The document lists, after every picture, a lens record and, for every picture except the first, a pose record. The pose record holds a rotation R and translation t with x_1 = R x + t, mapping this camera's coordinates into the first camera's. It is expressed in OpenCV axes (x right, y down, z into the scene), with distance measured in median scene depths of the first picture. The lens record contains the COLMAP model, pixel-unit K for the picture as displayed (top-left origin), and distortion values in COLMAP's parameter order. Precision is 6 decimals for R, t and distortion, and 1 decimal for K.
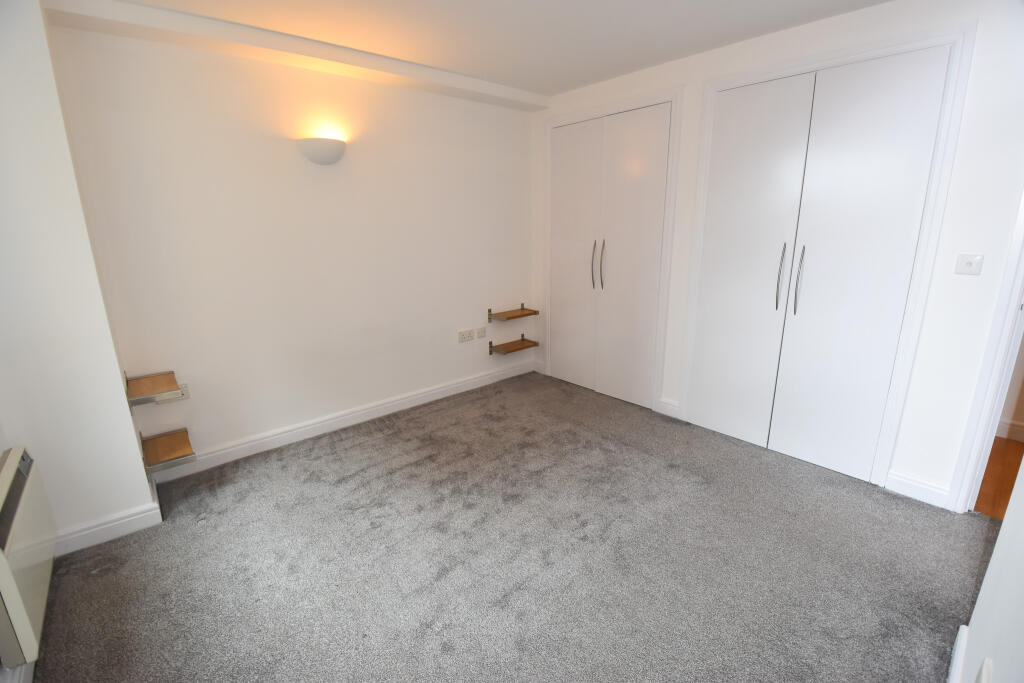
lens RADIAL K [[452.0, 0, 517.7], [0, 452.0, 339.5], [0, 0, 1]] dist [-0.000834, -0.023611]
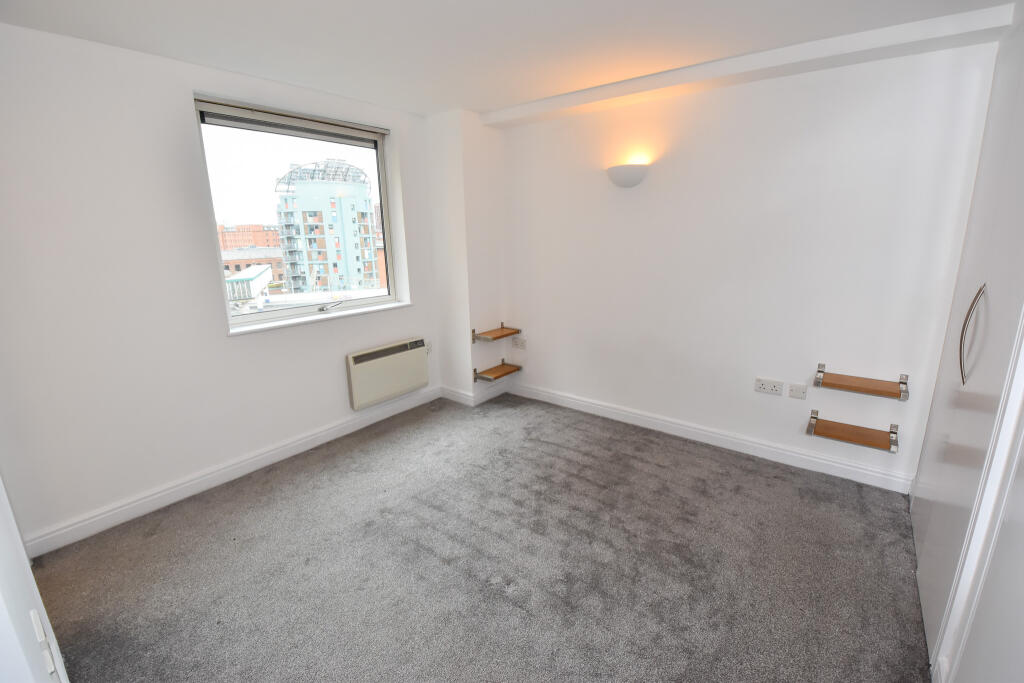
lens RADIAL K [[452.0, 0, 517.7], [0, 452.0, 339.5], [0, 0, 1]] dist [-0.000834, -0.023611]
pose [[0.176770, 0.231448, -0.956652, 0.694814], [-0.234689, 0.953835, 0.187401, -0.170656], [0.955863, 0.191389, 0.222928, 0.571788]]
